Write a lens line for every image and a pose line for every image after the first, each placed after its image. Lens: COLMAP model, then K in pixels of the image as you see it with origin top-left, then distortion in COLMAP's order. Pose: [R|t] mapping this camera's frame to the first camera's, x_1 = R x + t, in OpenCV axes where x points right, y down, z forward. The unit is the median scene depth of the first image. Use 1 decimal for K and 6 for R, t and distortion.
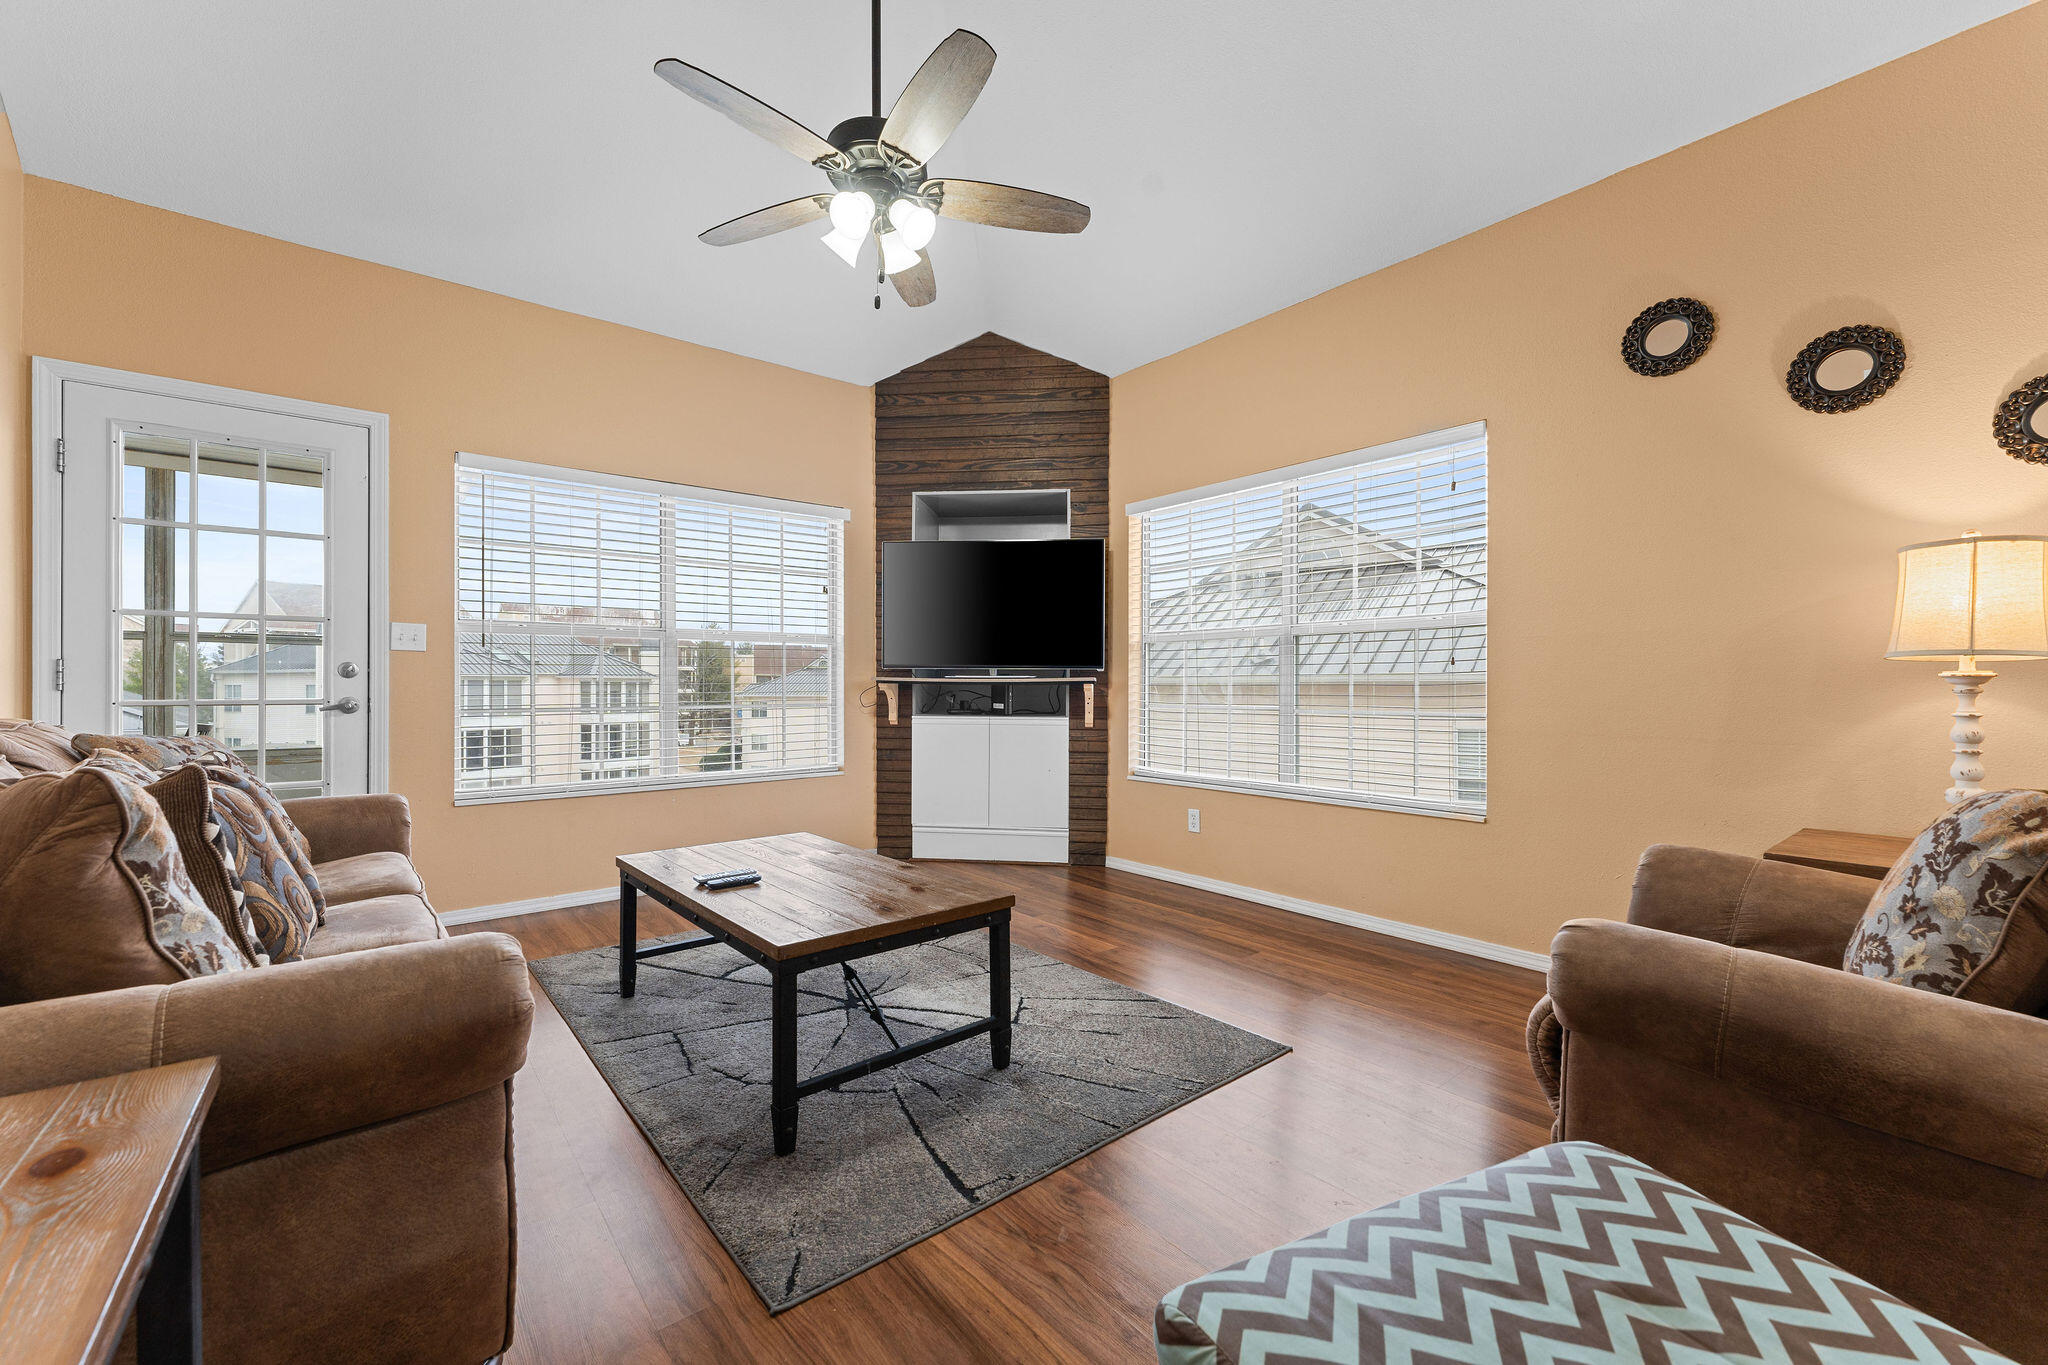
lens RADIAL K [[809.9, 0, 1018.4], [0, 809.9, 686.5], [0, 0, 1]] dist [-0.000323, -0.000040]
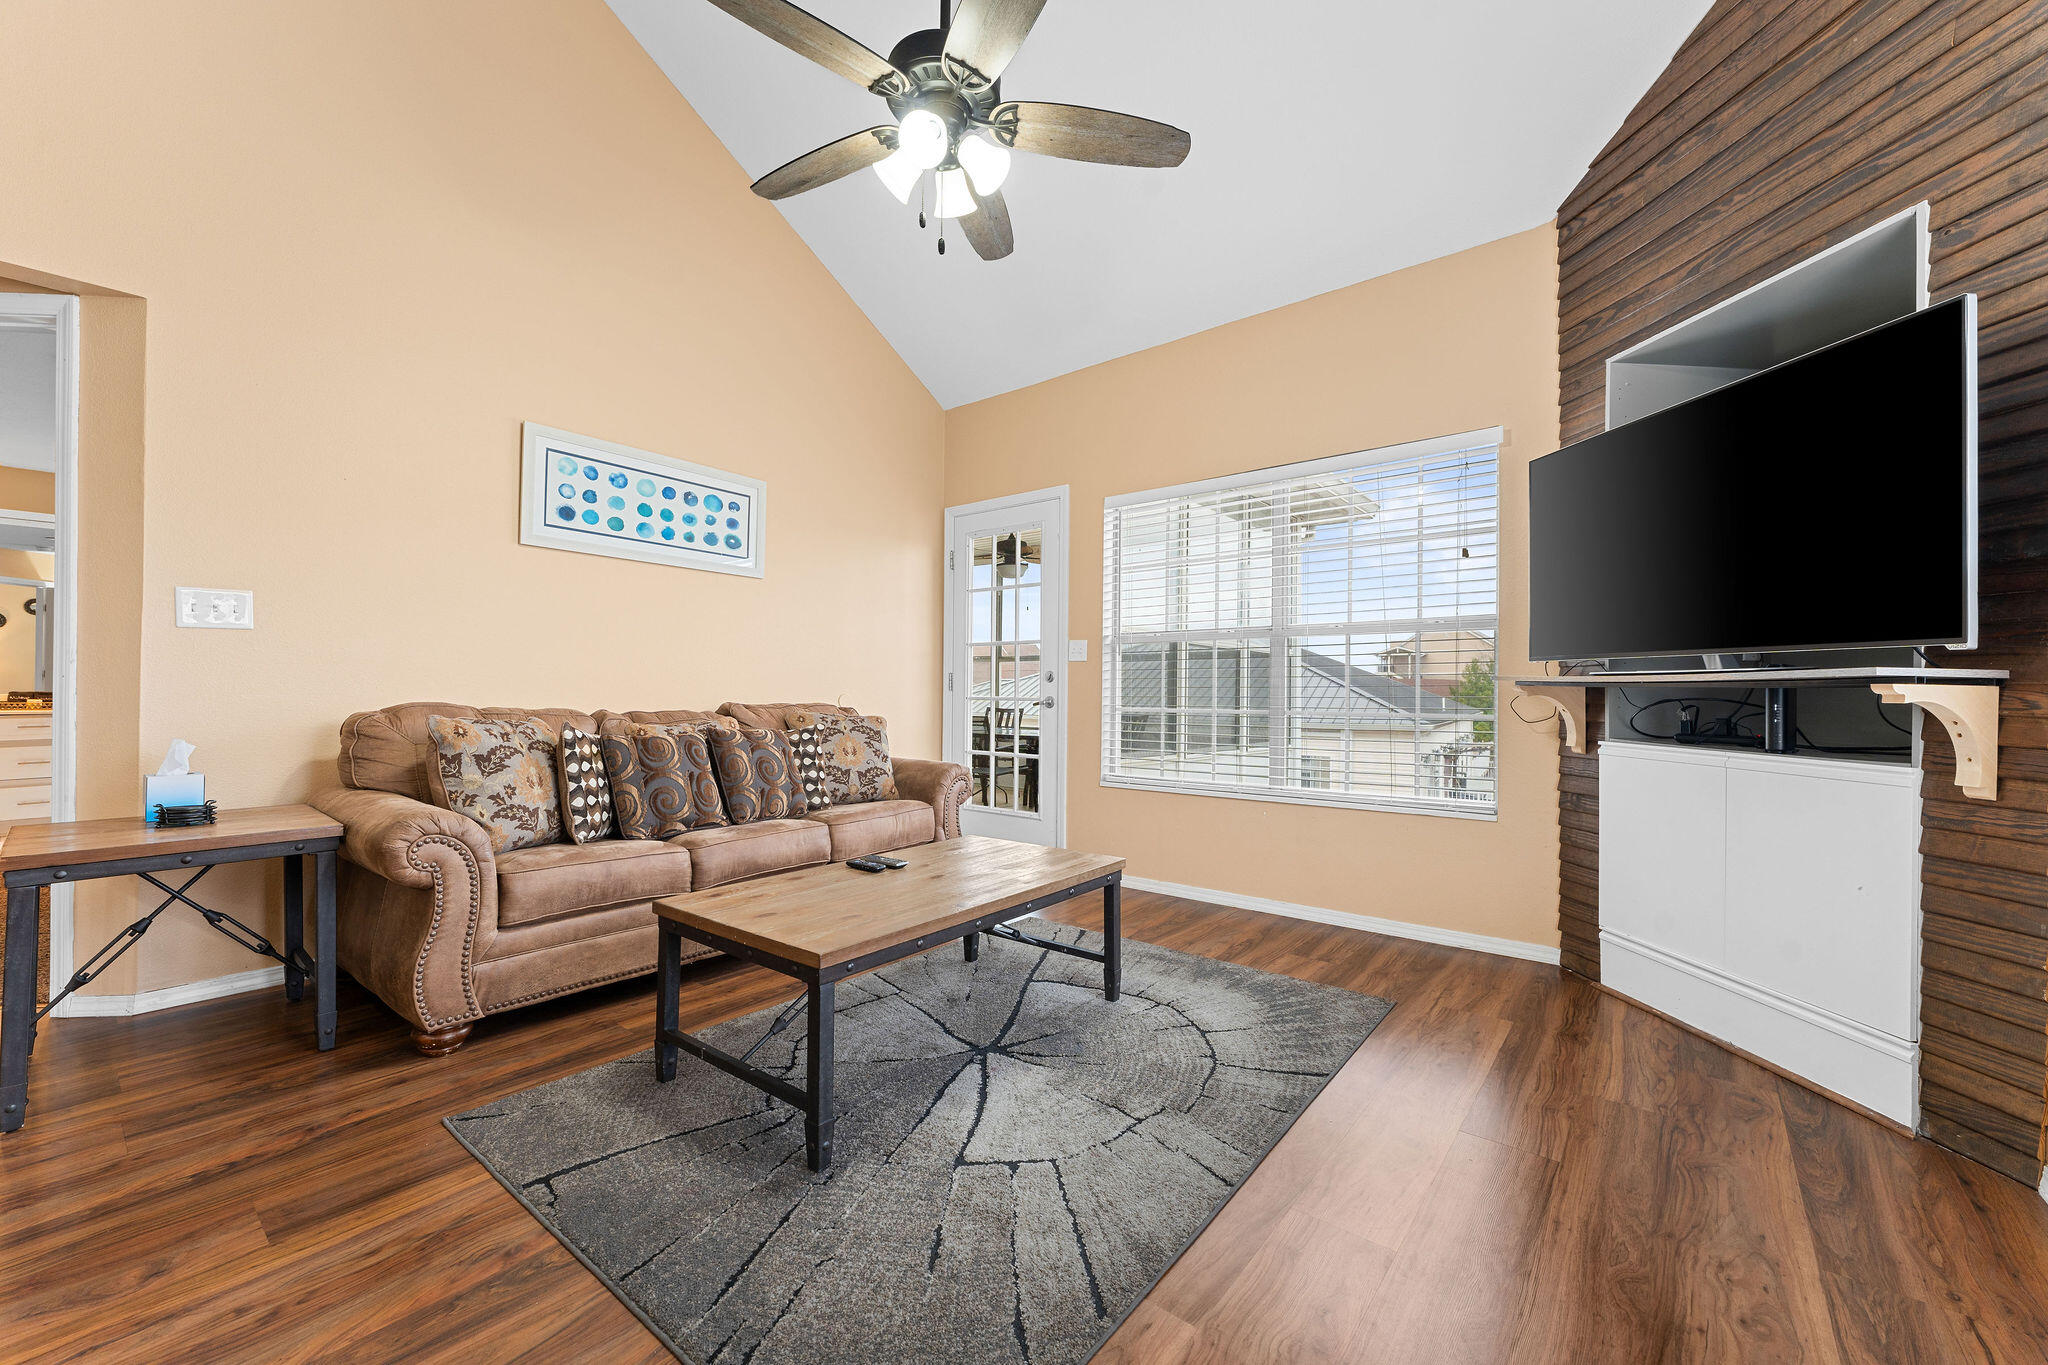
lens RADIAL K [[809.9, 0, 1022.2], [0, 809.9, 685.6], [0, 0, 1]] dist [-0.000323, -0.000040]
pose [[0.199903, -0.005505, -0.979800, 0.628004], [-0.006544, 0.999954, -0.006954, 0.005593], [0.979794, 0.007802, 0.199858, 0.823001]]
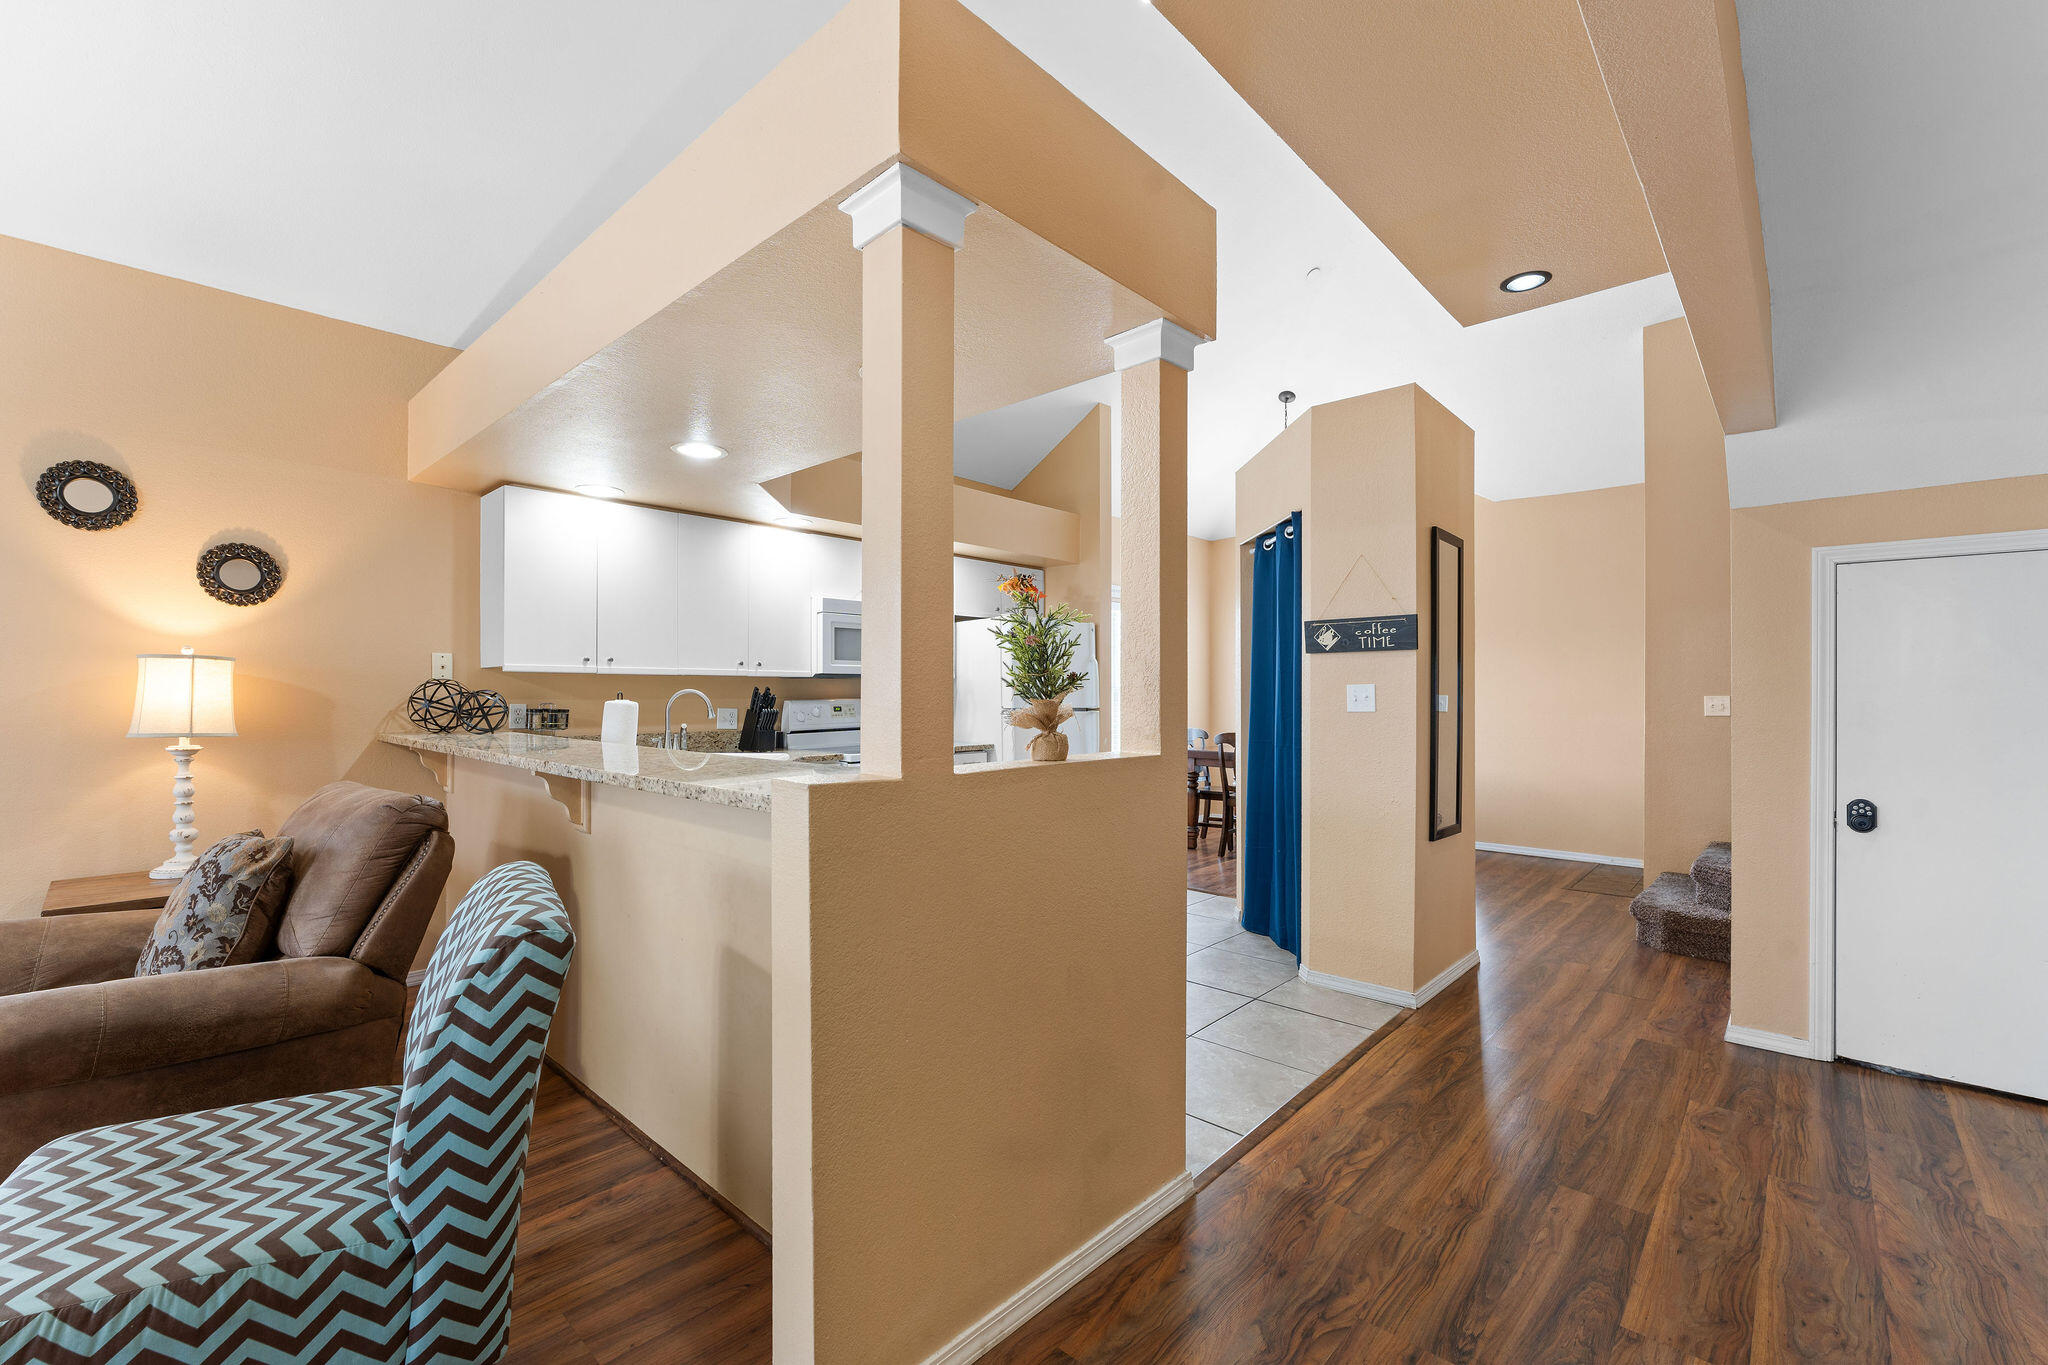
lens RADIAL K [[858.1, 0, 1022.5], [0, 858.1, 686.2], [0, 0, 1]] dist [-0.001392, -0.000074]
pose [[-0.137518, 0.004460, 0.990489, -0.744438], [-0.005423, 0.999971, -0.005256, -0.179166], [-0.990484, -0.006095, -0.137490, -0.355533]]
